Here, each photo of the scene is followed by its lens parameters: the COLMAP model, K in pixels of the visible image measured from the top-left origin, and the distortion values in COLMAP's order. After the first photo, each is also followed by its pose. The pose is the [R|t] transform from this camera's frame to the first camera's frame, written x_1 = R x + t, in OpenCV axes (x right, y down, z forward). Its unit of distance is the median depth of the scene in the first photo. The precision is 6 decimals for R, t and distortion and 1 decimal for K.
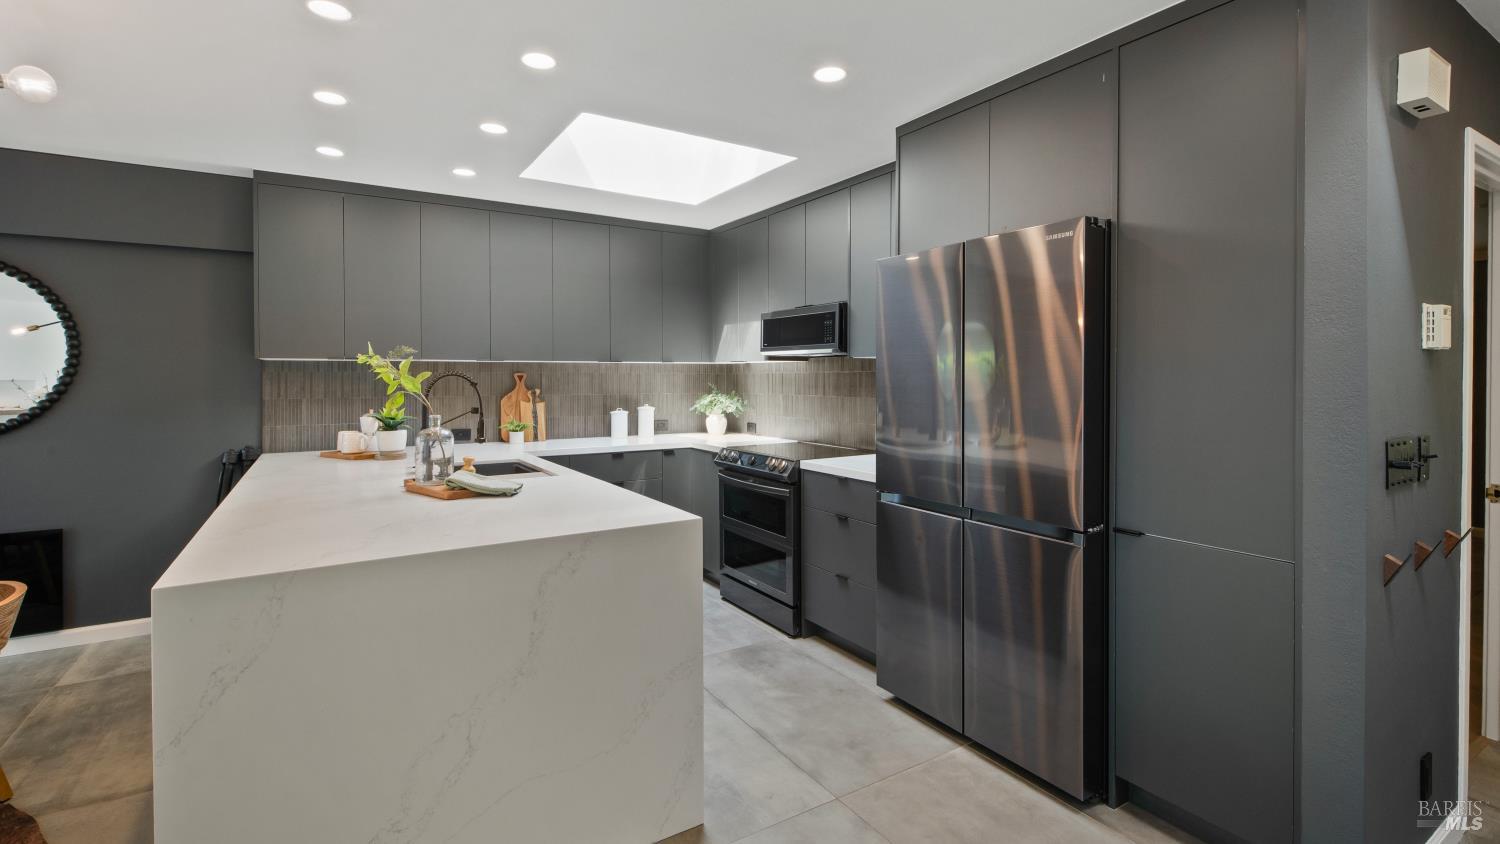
lens RADIAL K [[682.9, 0, 745.9], [0, 682.9, 375.6], [0, 0, 1]] dist [-0.001305, -0.000359]
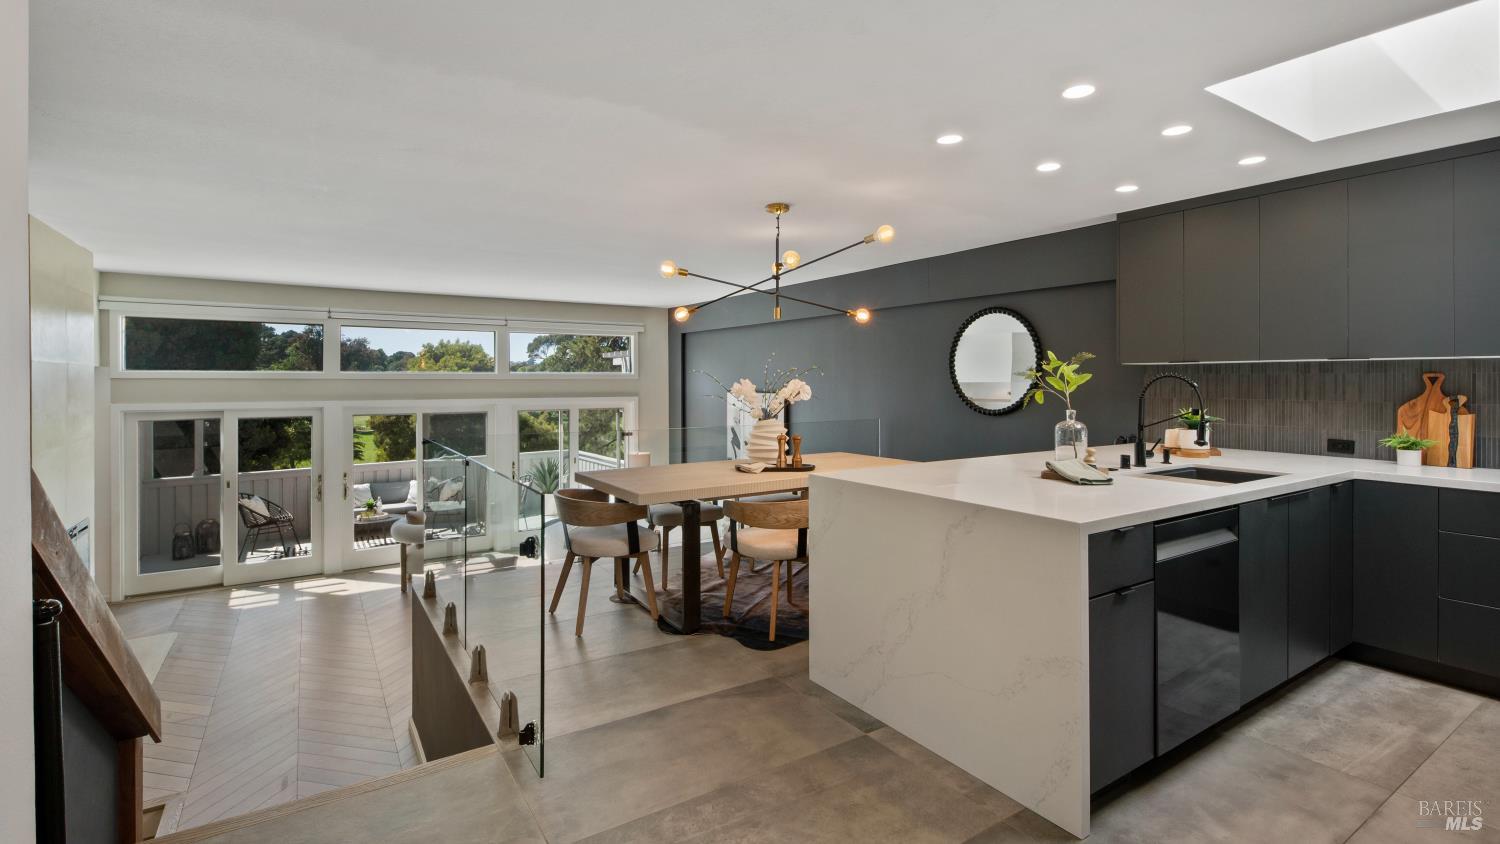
lens RADIAL K [[676.5, 0, 743.0], [0, 676.5, 369.8], [0, 0, 1]] dist [-0.001378, -0.000451]
pose [[0.017706, -0.013838, -0.999747, 0.407113], [-0.000204, 0.999904, -0.013844, 0.002444], [0.999843, 0.000449, 0.017702, 0.230376]]
